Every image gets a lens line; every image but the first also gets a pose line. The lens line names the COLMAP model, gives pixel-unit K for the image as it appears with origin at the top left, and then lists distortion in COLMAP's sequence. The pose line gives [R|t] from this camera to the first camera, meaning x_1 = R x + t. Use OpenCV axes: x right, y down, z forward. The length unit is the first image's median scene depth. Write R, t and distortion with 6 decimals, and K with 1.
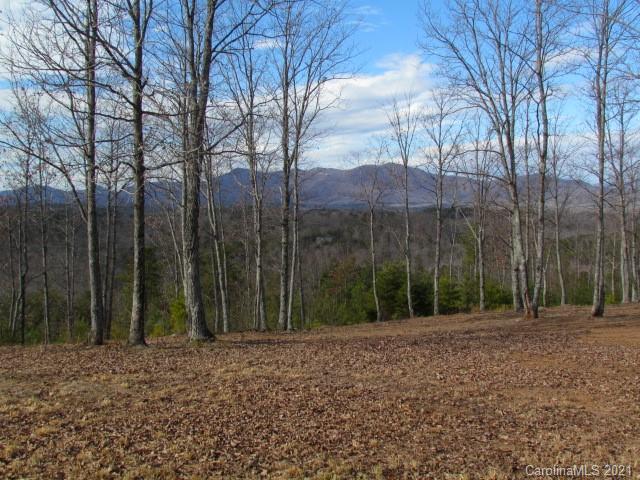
lens RADIAL K [[670.3, 0, 320.0], [0, 670.3, 240.0], [0, 0, 1]] dist [-0.038020, 0.002499]
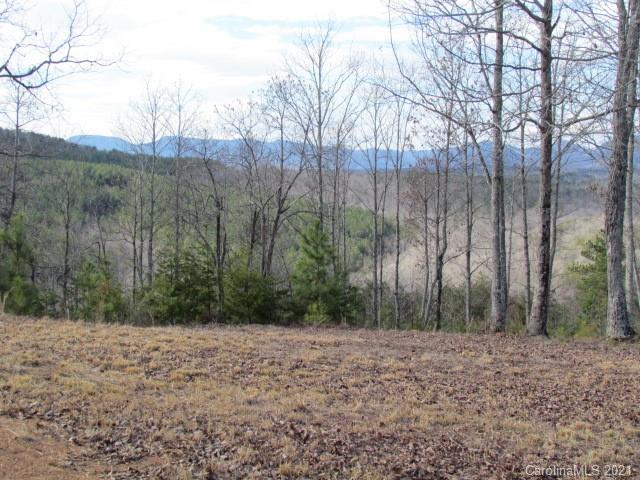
lens RADIAL K [[995.1, 0, 320.0], [0, 995.1, 240.0], [0, 0, 1]] dist [-0.185921, 0.034923]
pose [[0.841188, 0.035379, -0.539584, 0.152274], [-0.023386, 0.999304, 0.029063, 0.006417], [0.540237, -0.011829, 0.841430, -0.181143]]
